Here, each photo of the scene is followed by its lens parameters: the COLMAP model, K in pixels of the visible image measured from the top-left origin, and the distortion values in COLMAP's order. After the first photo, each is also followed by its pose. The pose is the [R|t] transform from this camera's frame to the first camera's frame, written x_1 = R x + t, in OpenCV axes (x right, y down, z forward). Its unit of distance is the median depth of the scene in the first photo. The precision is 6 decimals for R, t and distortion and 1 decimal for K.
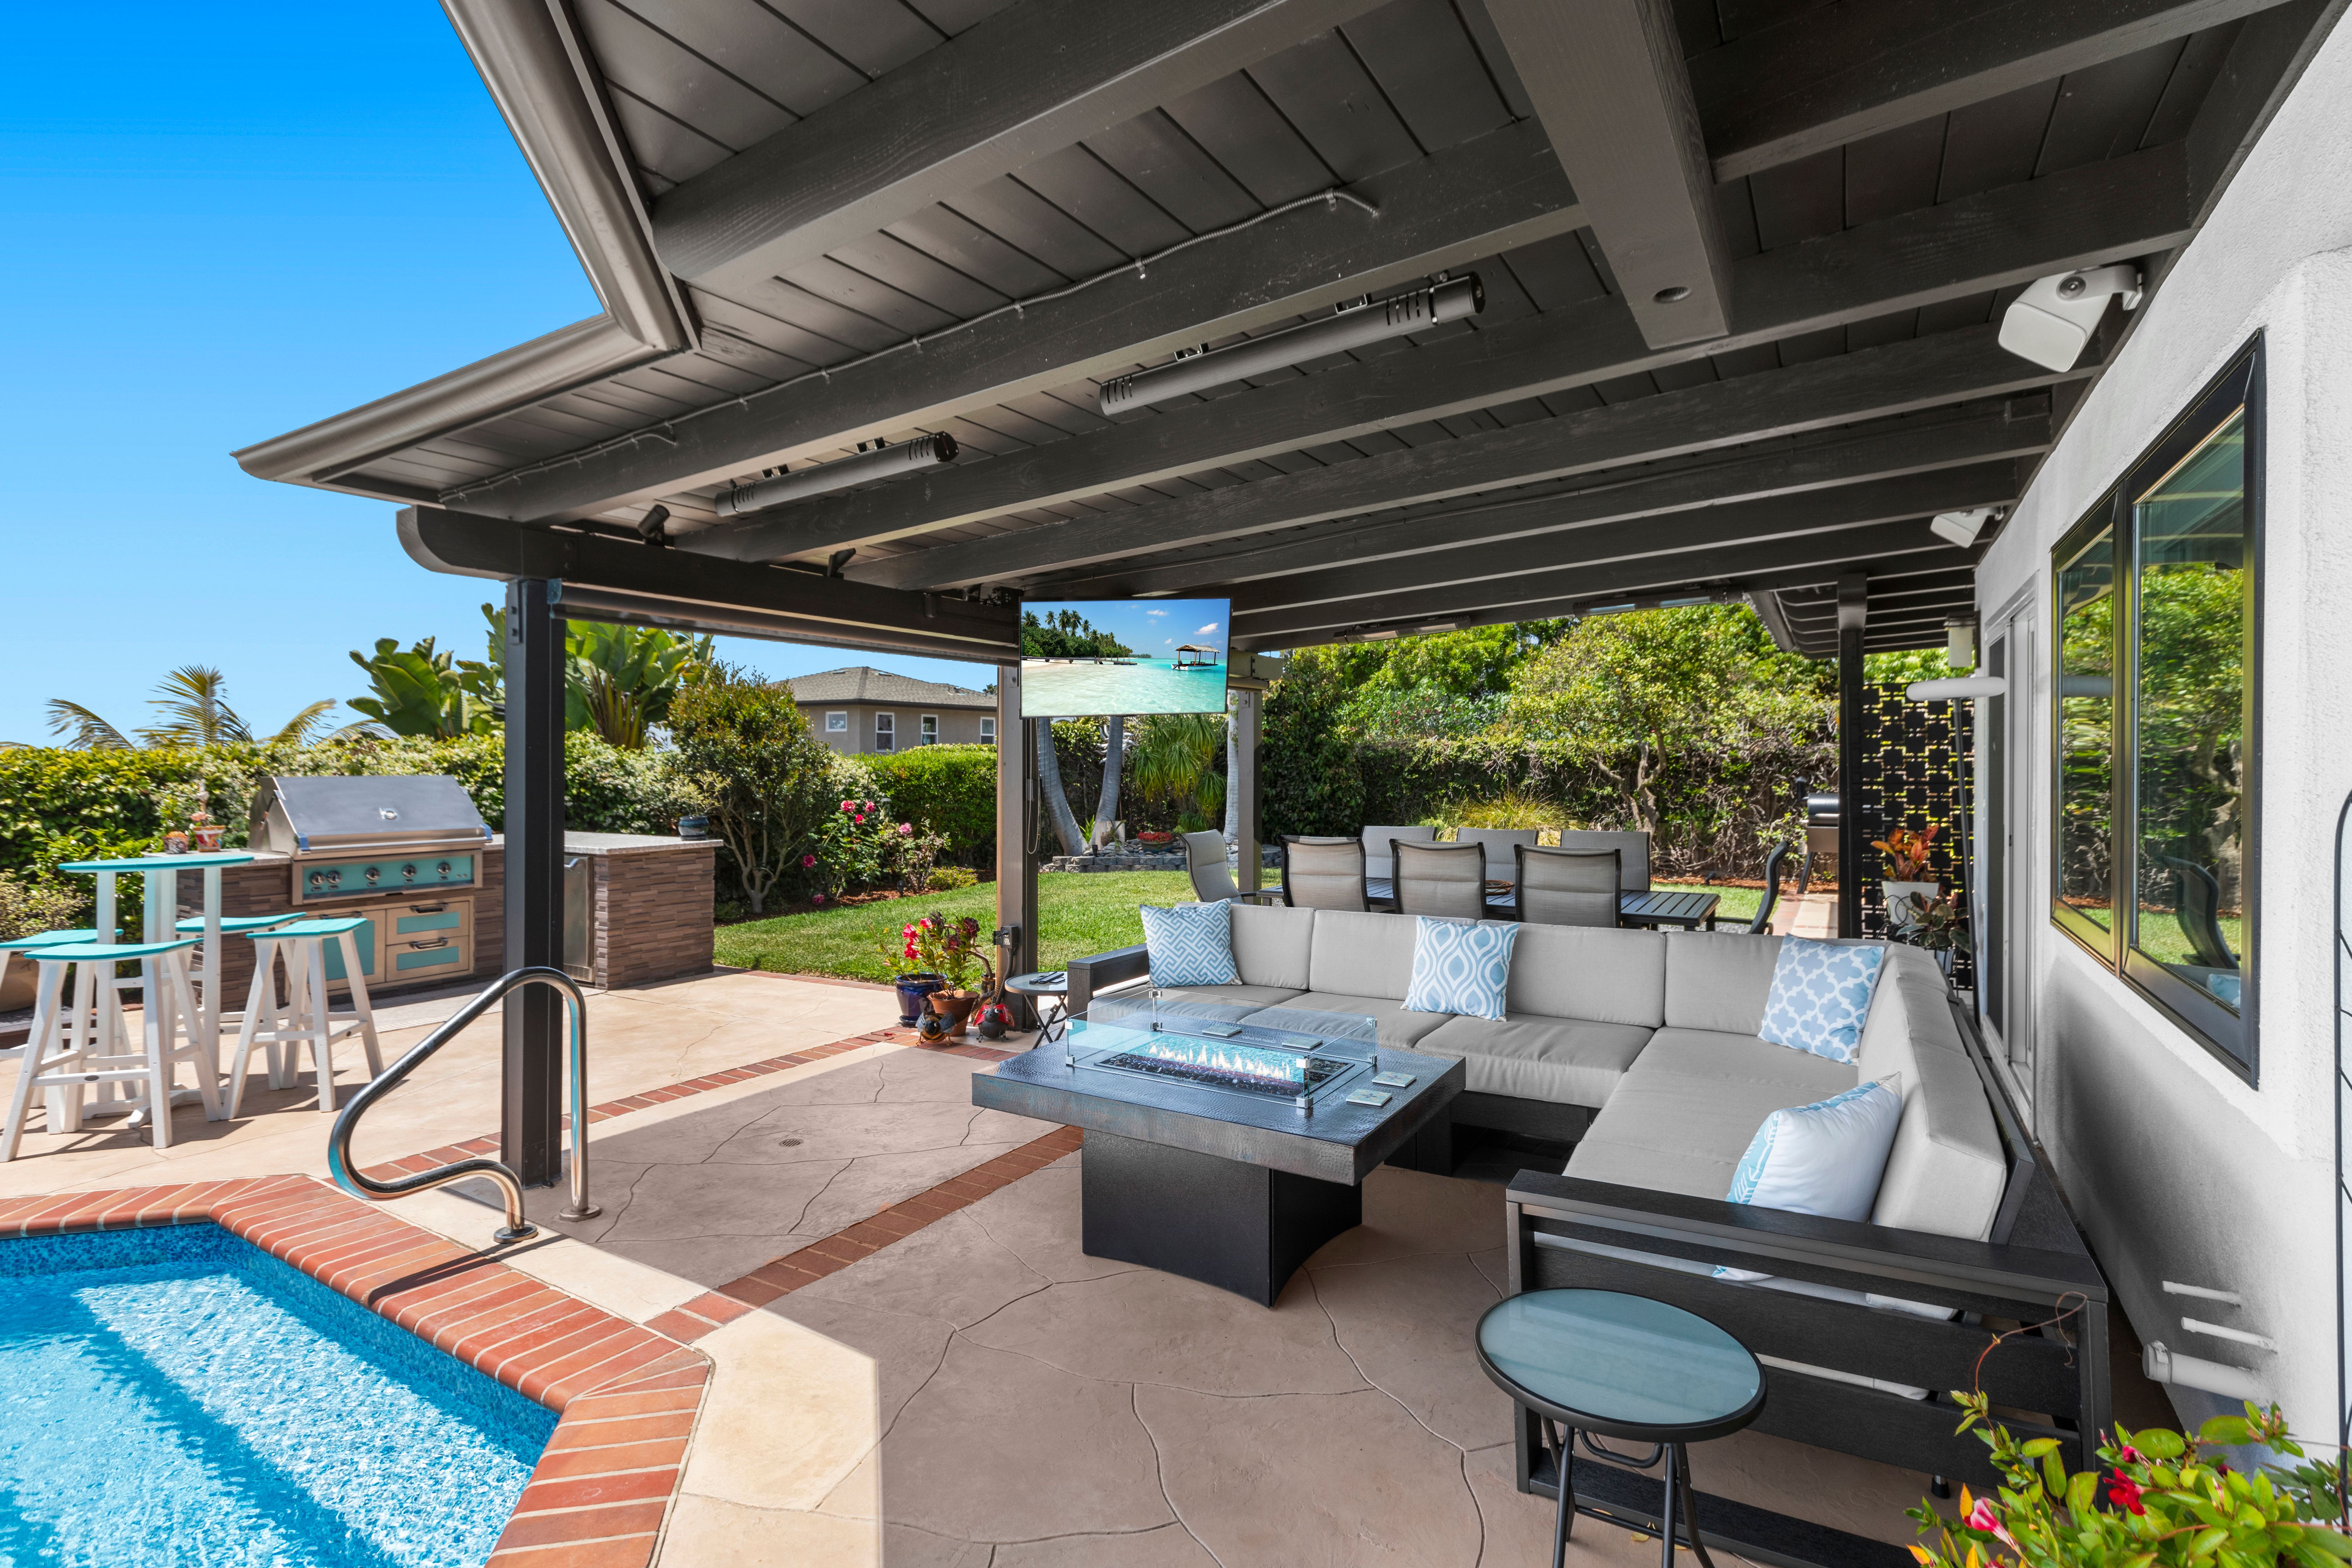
lens RADIAL K [[1068.0, 0, 1176.8], [0, 1068.0, 769.1], [0, 0, 1]] dist [0.008990, -0.000653]
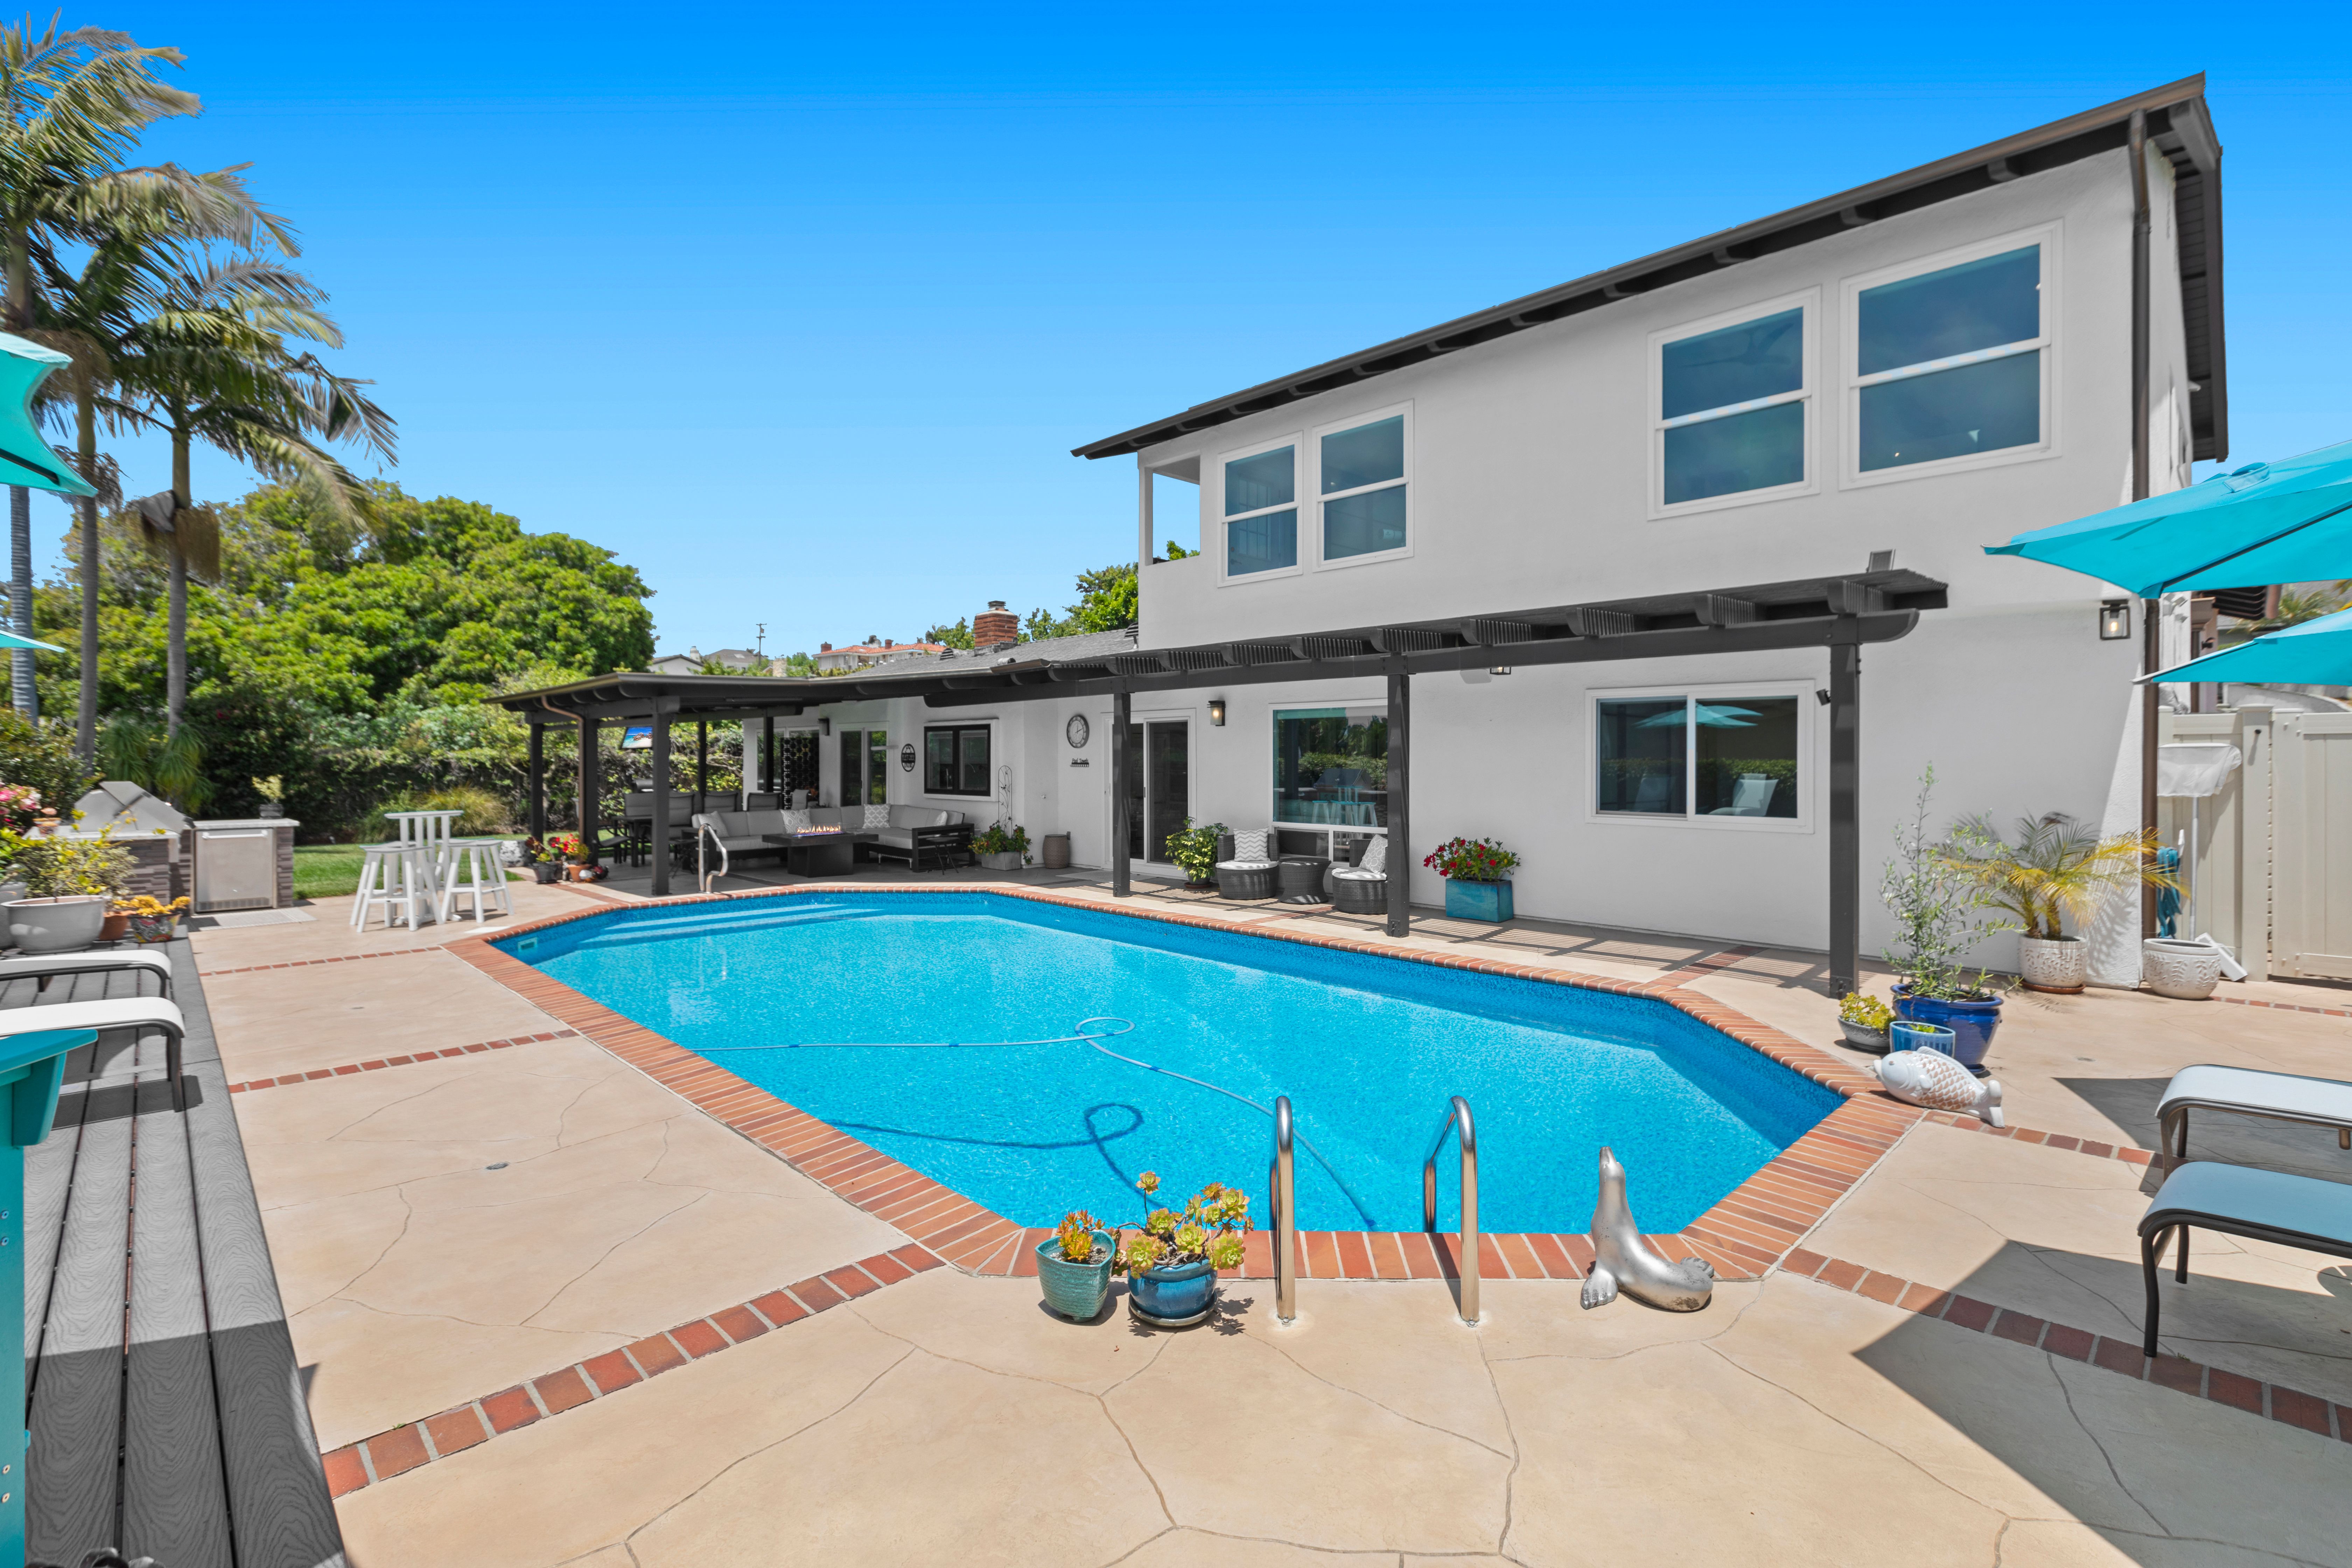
lens RADIAL K [[1068.0, 0, 1176.6], [0, 1068.0, 771.9], [0, 0, 1]] dist [0.008990, -0.000653]
pose [[0.237621, -0.013735, 0.971261, -0.897854], [0.011841, 0.999867, 0.011242, -0.002044], [-0.971286, 0.008830, 0.237752, -0.358375]]
